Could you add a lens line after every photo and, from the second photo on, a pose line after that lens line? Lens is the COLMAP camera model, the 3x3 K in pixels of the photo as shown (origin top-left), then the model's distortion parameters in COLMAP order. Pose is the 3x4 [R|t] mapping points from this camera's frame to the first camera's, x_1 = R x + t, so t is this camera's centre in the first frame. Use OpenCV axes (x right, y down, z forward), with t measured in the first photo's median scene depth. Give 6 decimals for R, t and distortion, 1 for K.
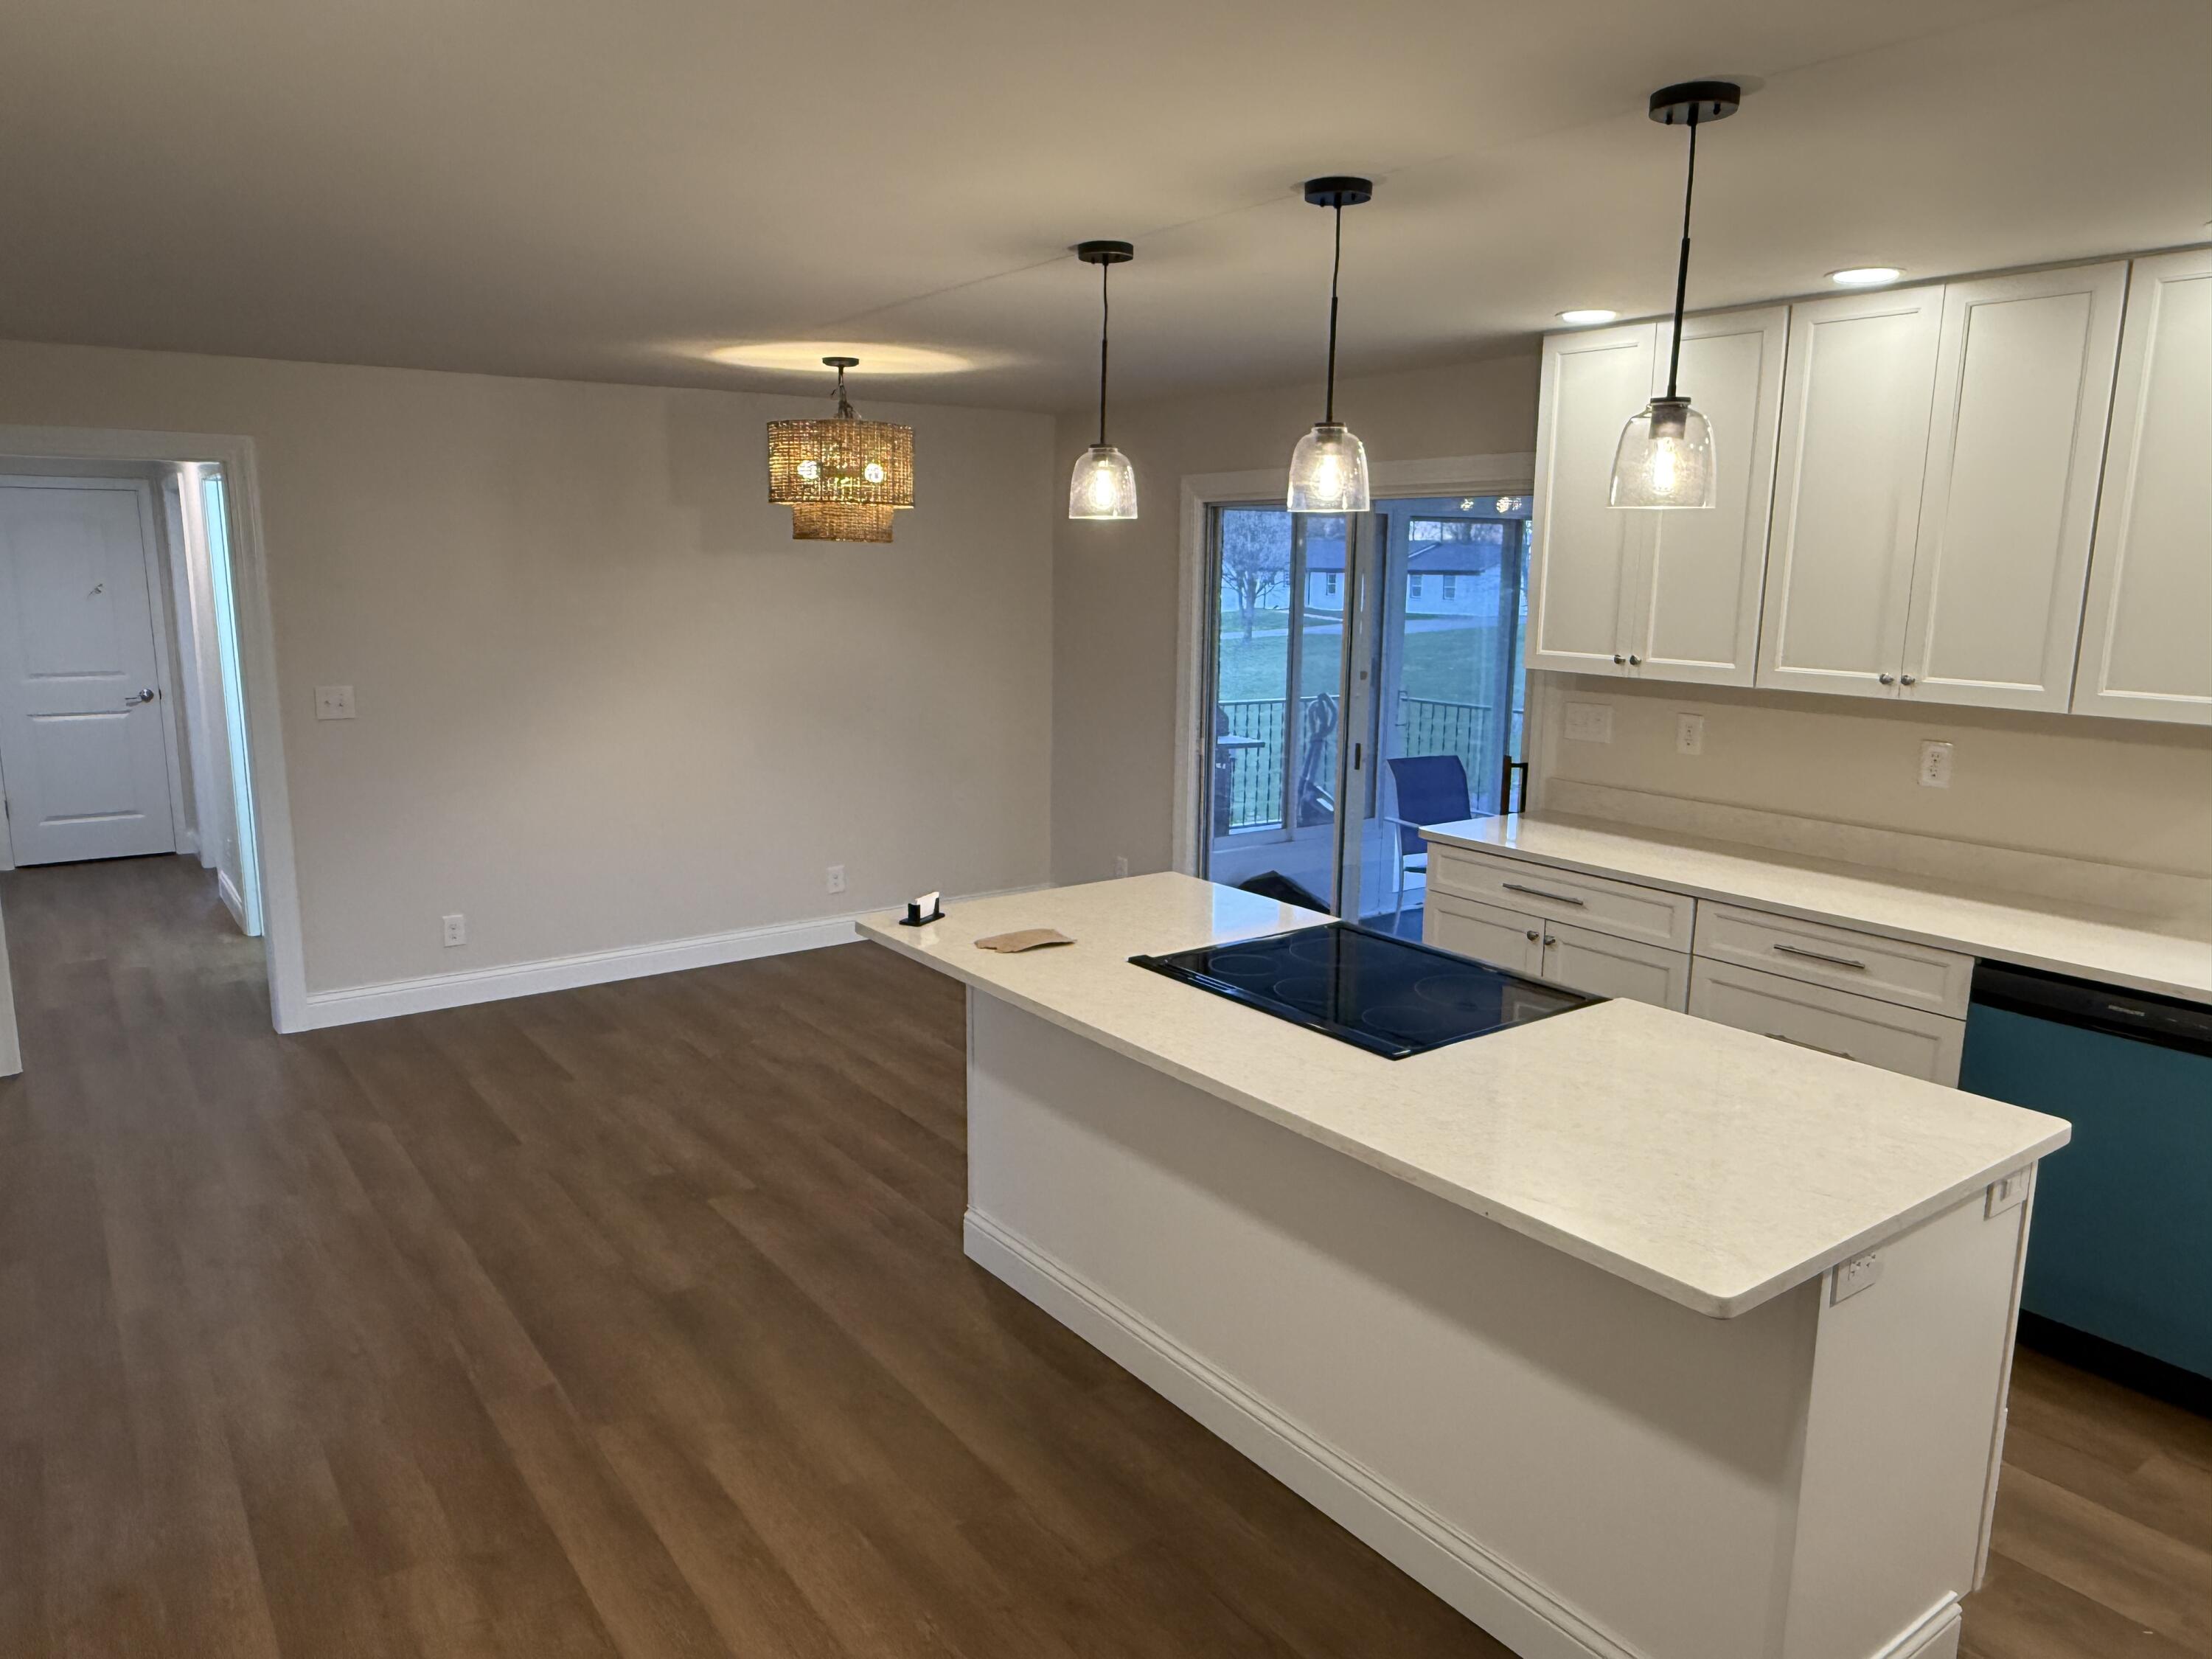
lens RADIAL K [[1475.2, 0, 1095.7], [0, 1475.2, 831.4], [0, 0, 1]] dist [0.001473, 0.000847]
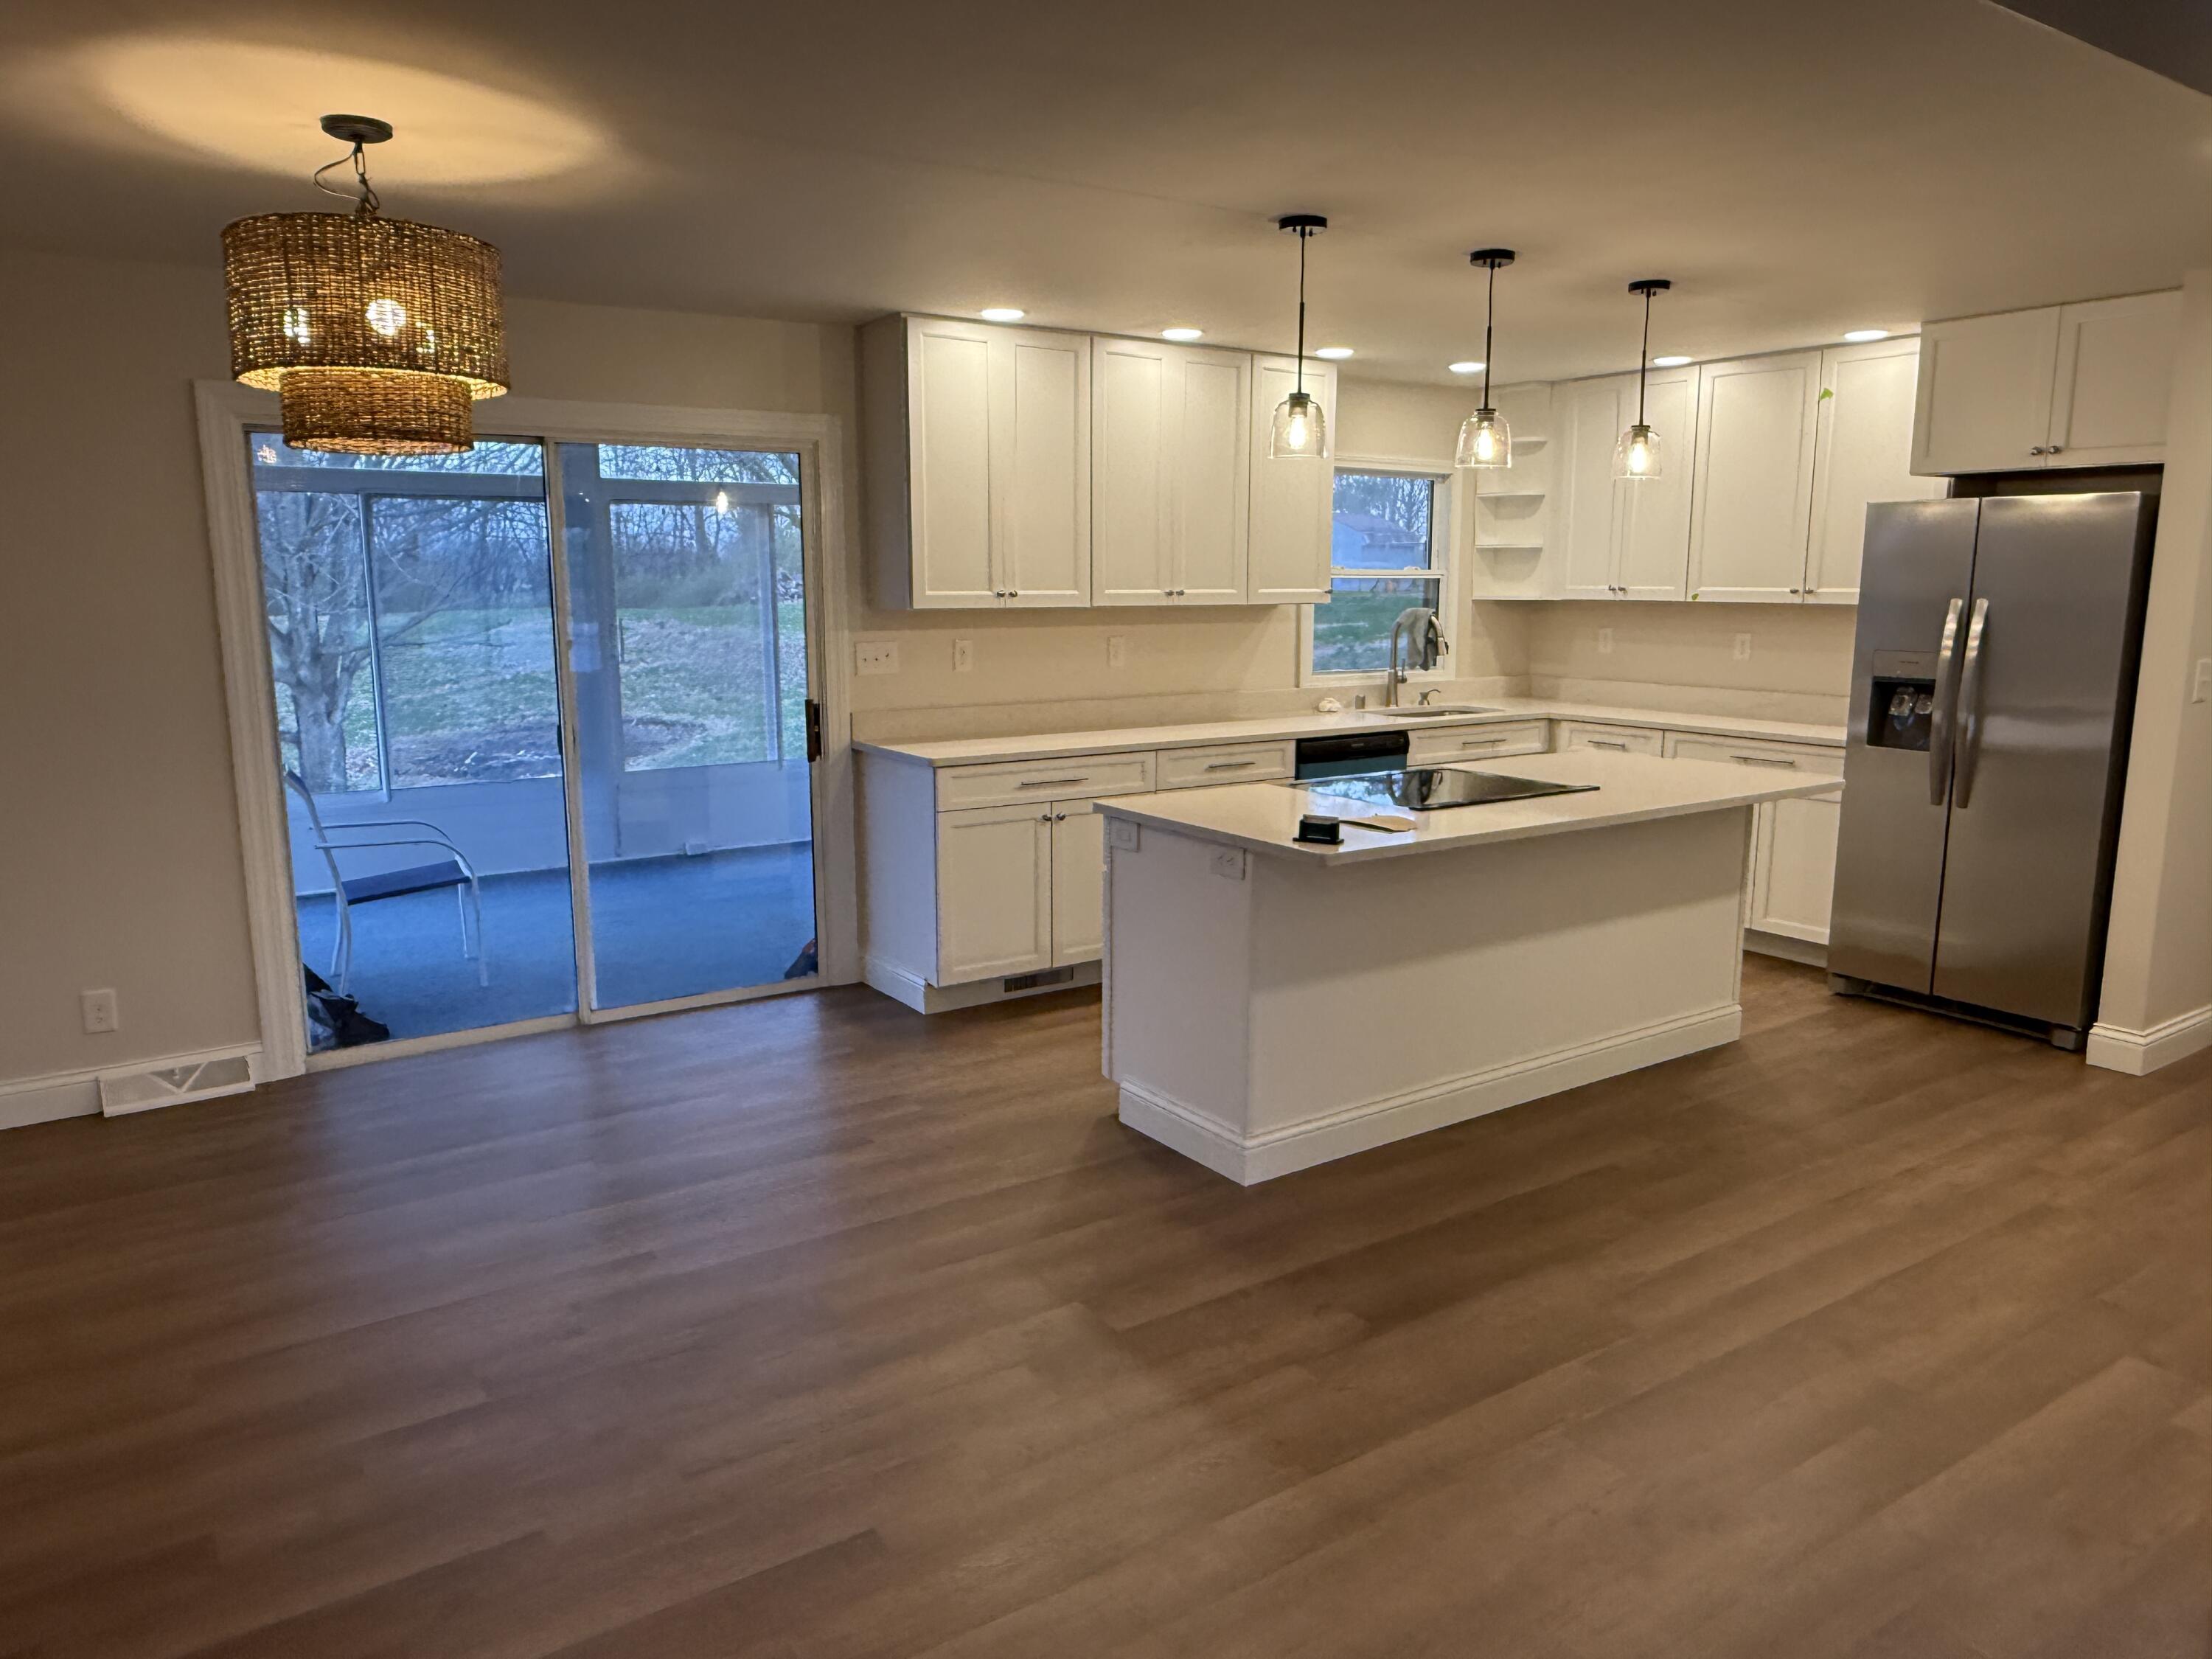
lens RADIAL K [[1475.2, 0, 1095.7], [0, 1475.2, 831.4], [0, 0, 1]] dist [0.001473, 0.000847]
pose [[0.041629, -0.182969, 0.982237, -1.045224], [0.187374, 0.967076, 0.172203, -0.140852], [-0.981406, 0.176877, 0.074542, 0.993951]]
